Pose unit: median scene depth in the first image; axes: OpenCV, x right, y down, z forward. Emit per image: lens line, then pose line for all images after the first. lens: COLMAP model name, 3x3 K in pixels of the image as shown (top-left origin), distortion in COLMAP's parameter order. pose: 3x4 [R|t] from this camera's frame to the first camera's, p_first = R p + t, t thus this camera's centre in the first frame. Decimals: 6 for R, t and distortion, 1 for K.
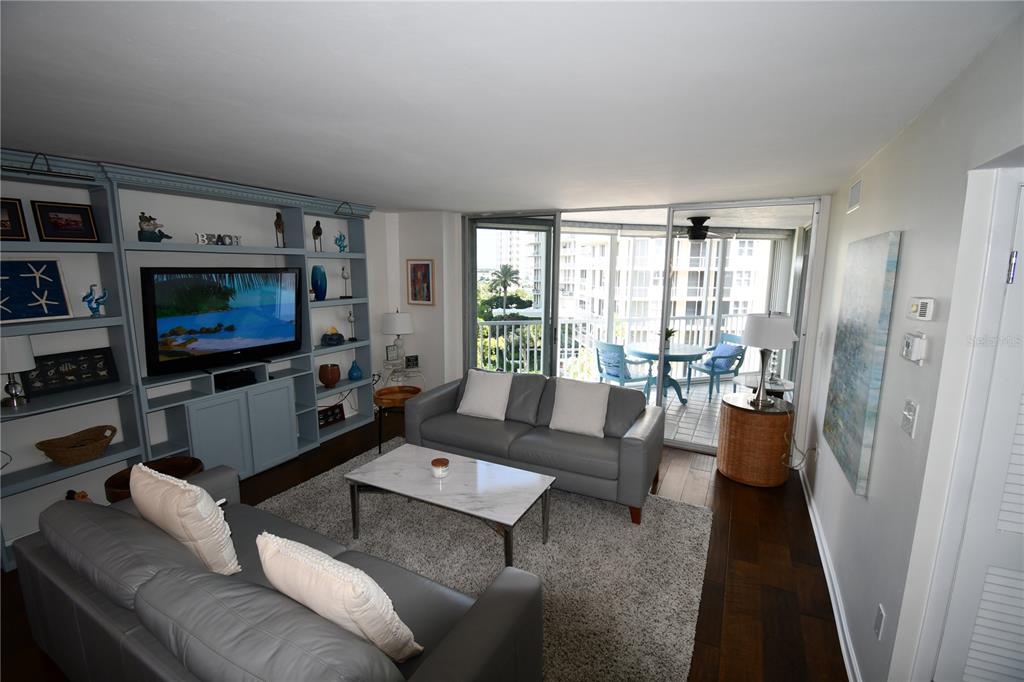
lens RADIAL K [[455.7, 0, 512.0], [0, 455.7, 341.0], [0, 0, 1]] dist [0.013651, -0.019751]
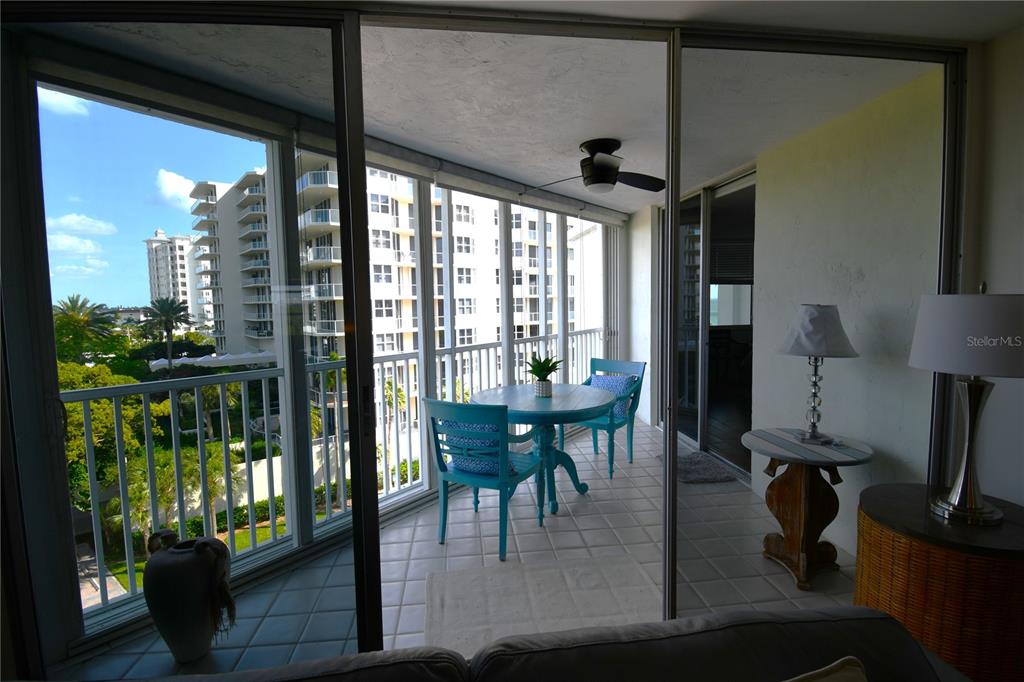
lens RADIAL K [[455.7, 0, 512.0], [0, 455.7, 341.0], [0, 0, 1]] dist [0.013651, -0.019751]
pose [[0.807984, -0.068649, 0.585191, 0.002845], [0.115772, 0.992326, -0.043438, -0.019802], [-0.577718, 0.102846, 0.809731, 0.435766]]
